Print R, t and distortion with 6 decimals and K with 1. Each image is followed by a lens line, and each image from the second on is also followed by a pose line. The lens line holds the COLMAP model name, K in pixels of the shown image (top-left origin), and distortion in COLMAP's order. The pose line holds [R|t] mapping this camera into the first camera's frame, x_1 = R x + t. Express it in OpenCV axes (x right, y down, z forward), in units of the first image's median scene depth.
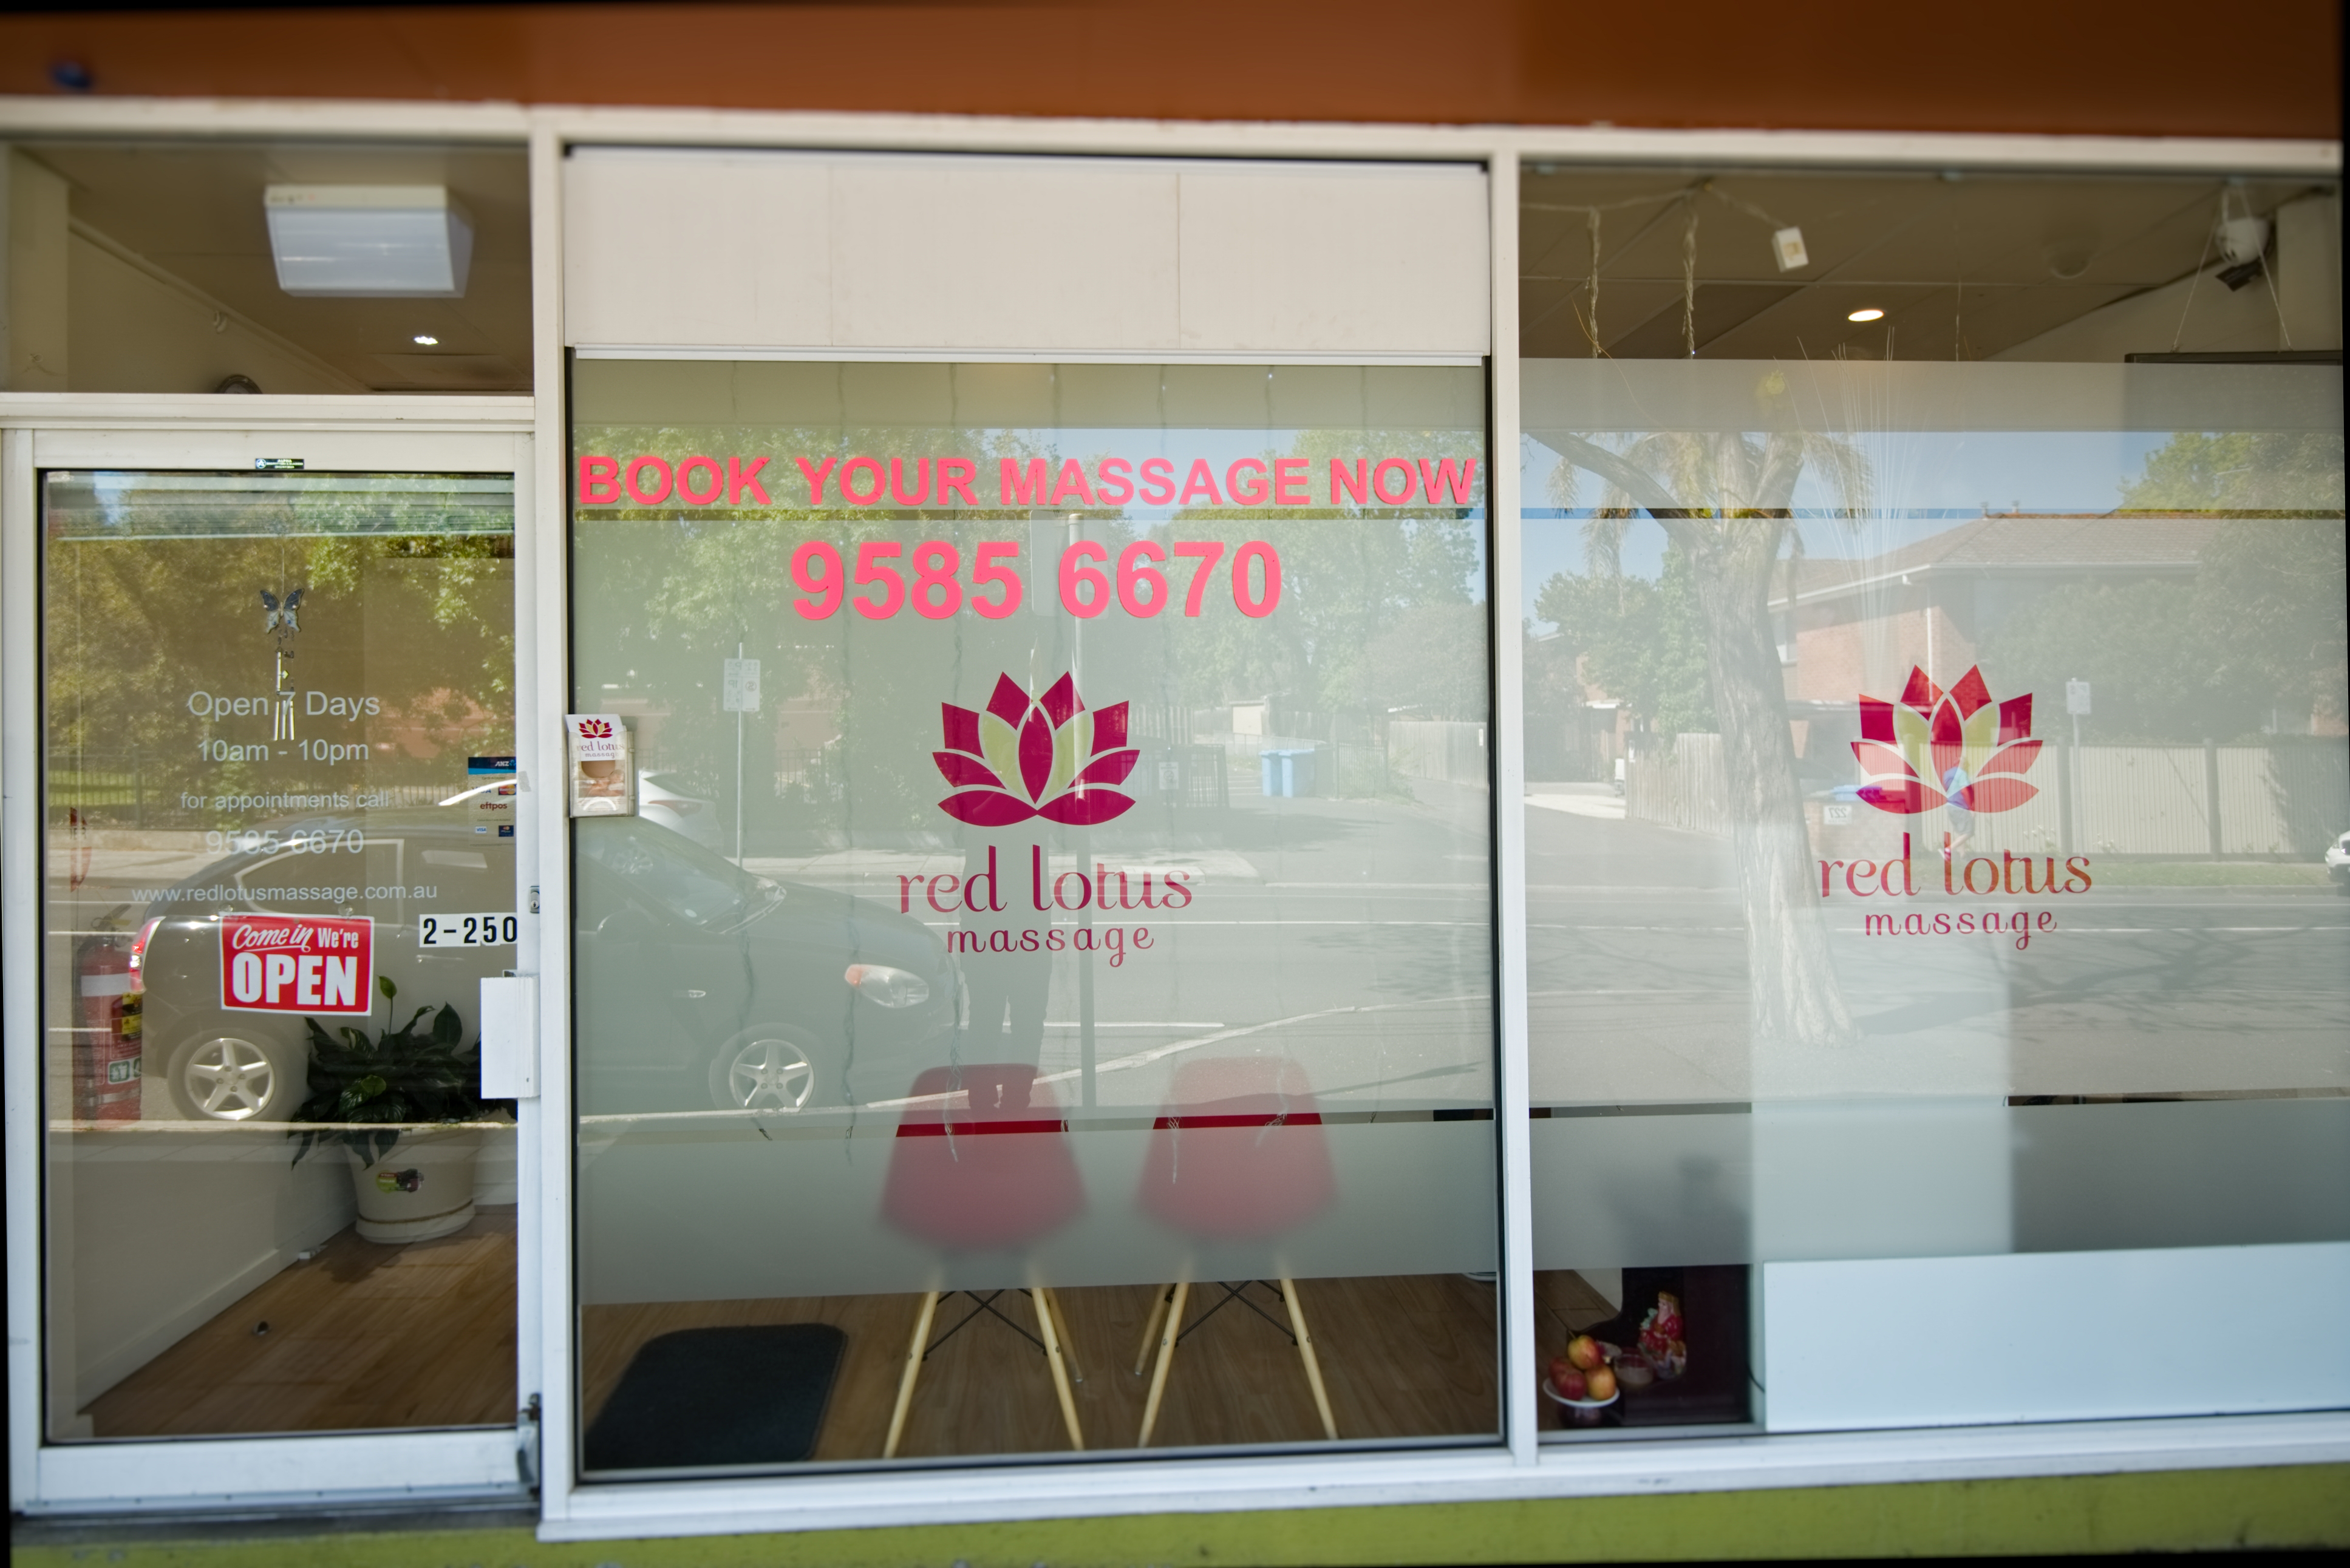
lens RADIAL K [[1284.3, 0, 1171.5], [0, 1284.3, 751.0], [0, 0, 1]] dist [-0.003495, -0.000549]
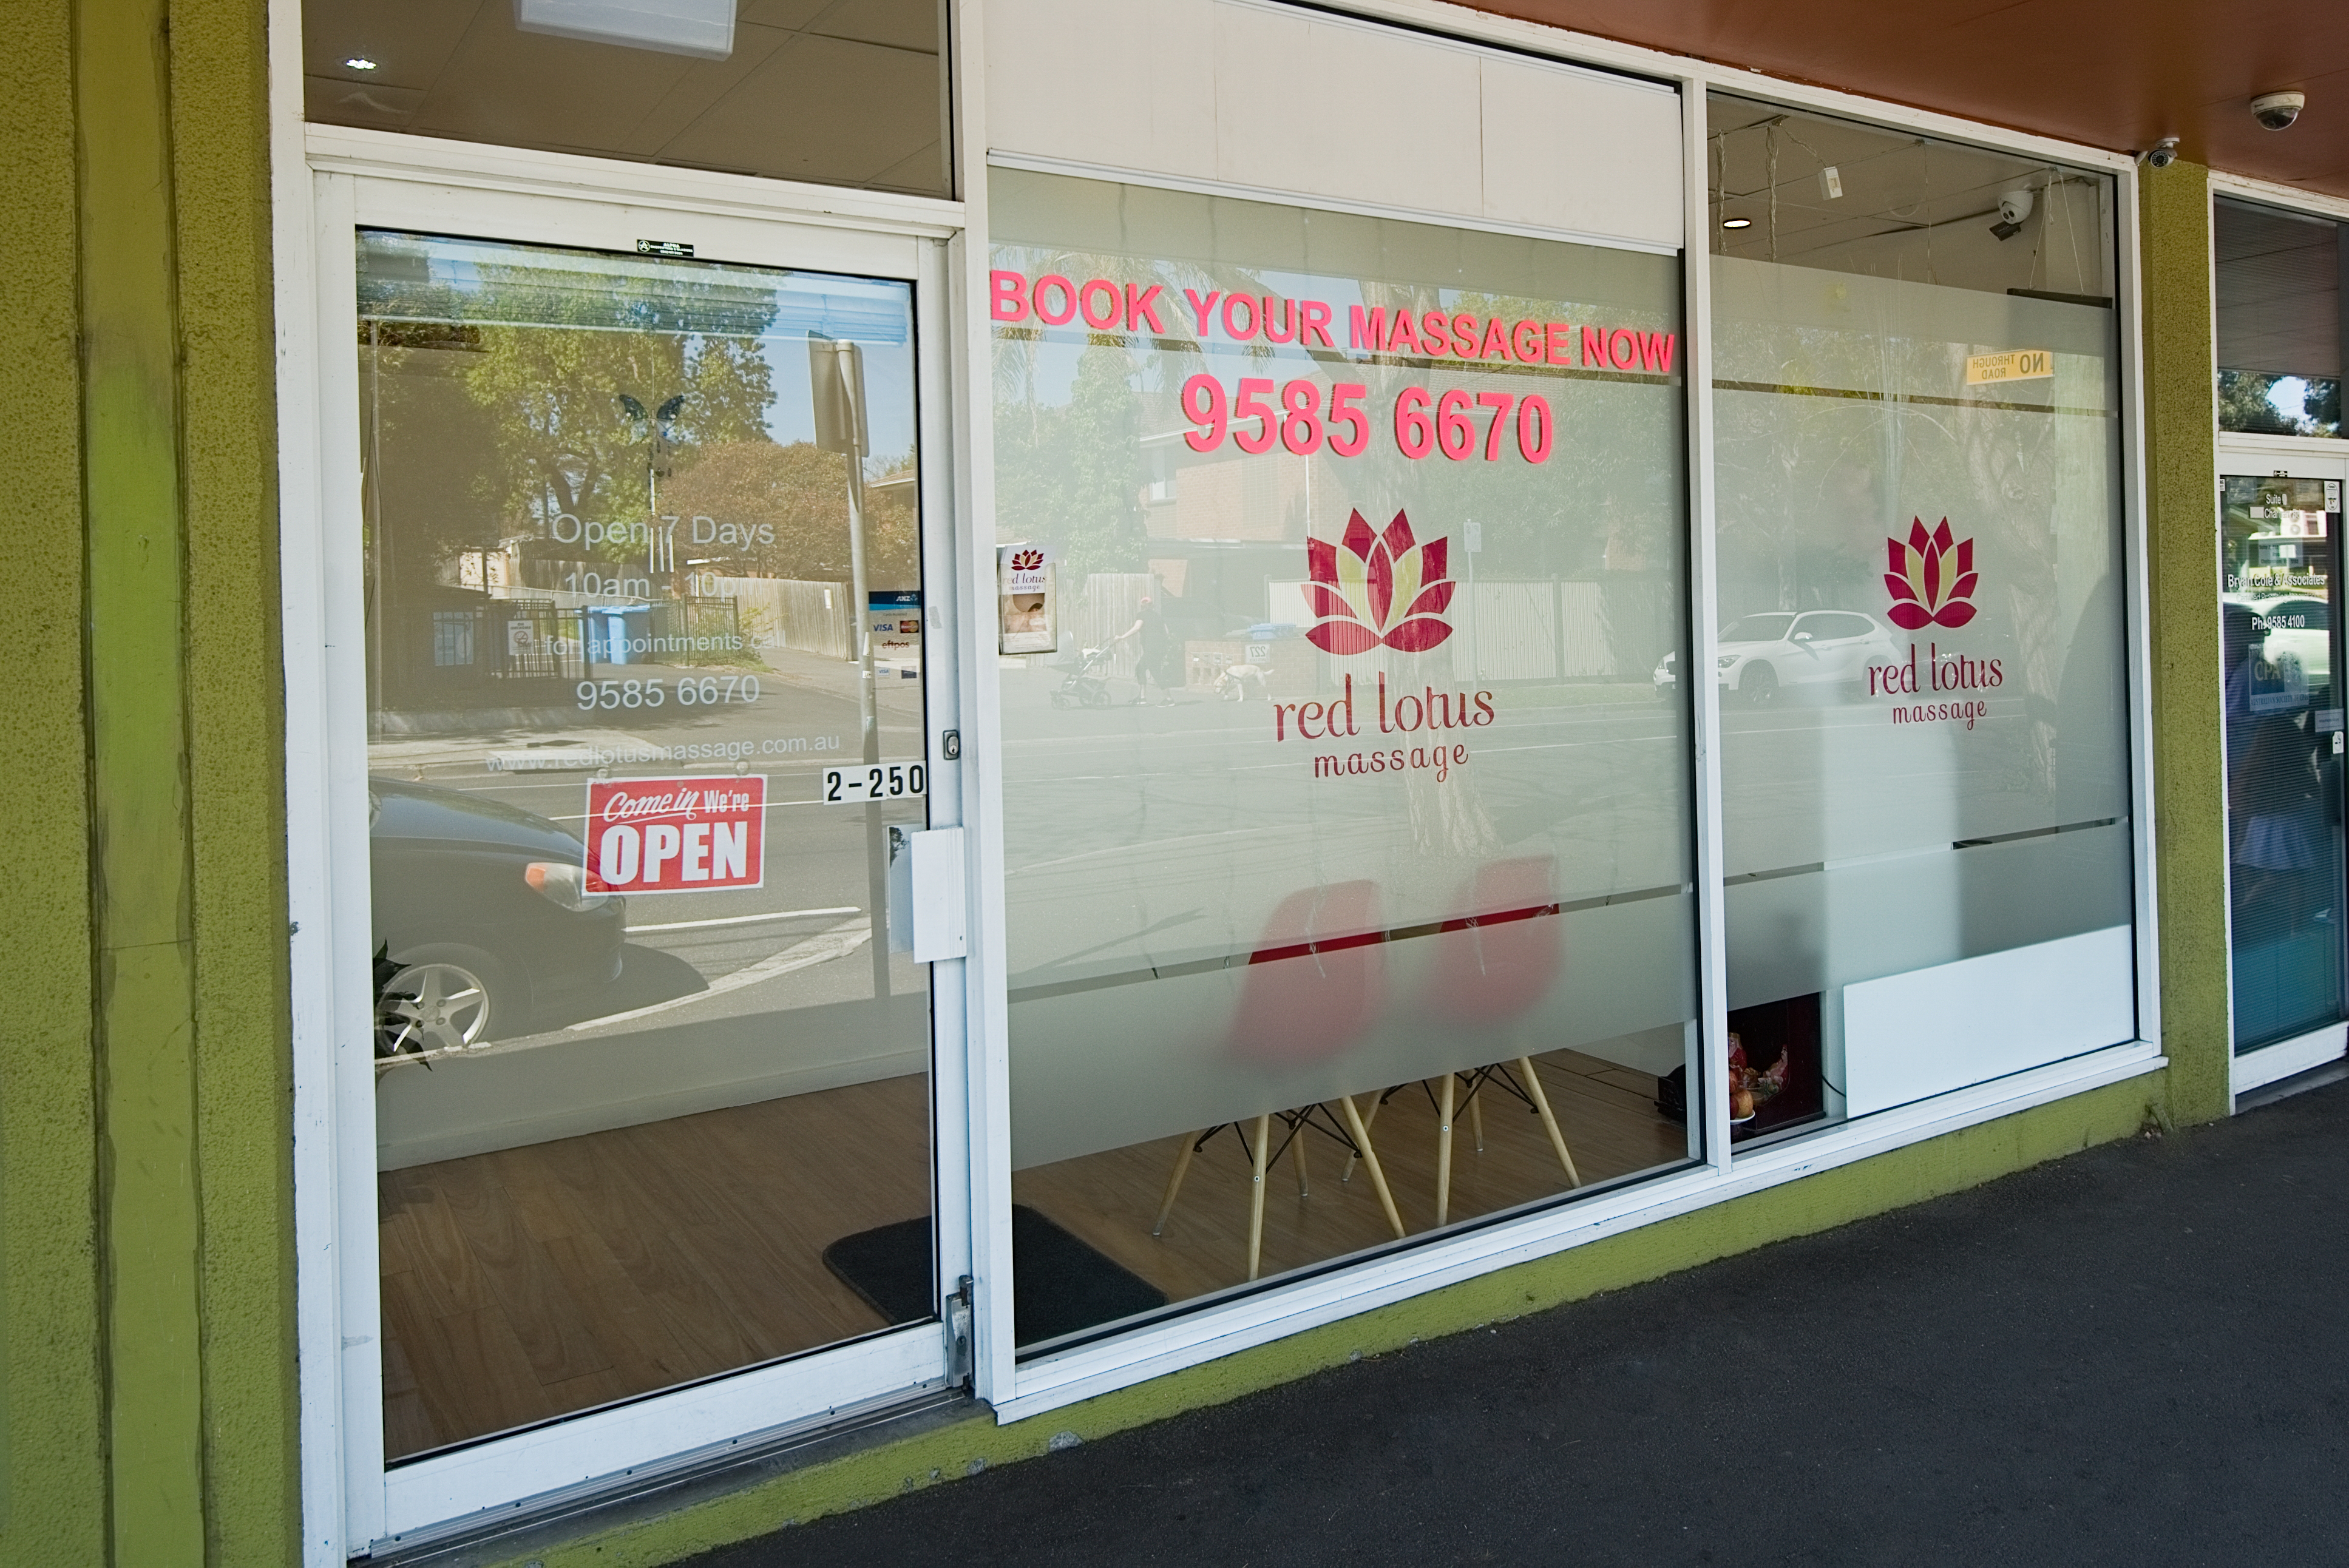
lens RADIAL K [[1490.6, 0, 1174.3], [0, 1490.6, 596.8], [0, 0, 1]] dist [-0.012178, 0.000319]
pose [[0.901588, -0.006981, 0.432540, -0.794242], [0.007075, 0.999974, 0.001391, 0.008594], [-0.432538, 0.001806, 0.901614, -0.036168]]
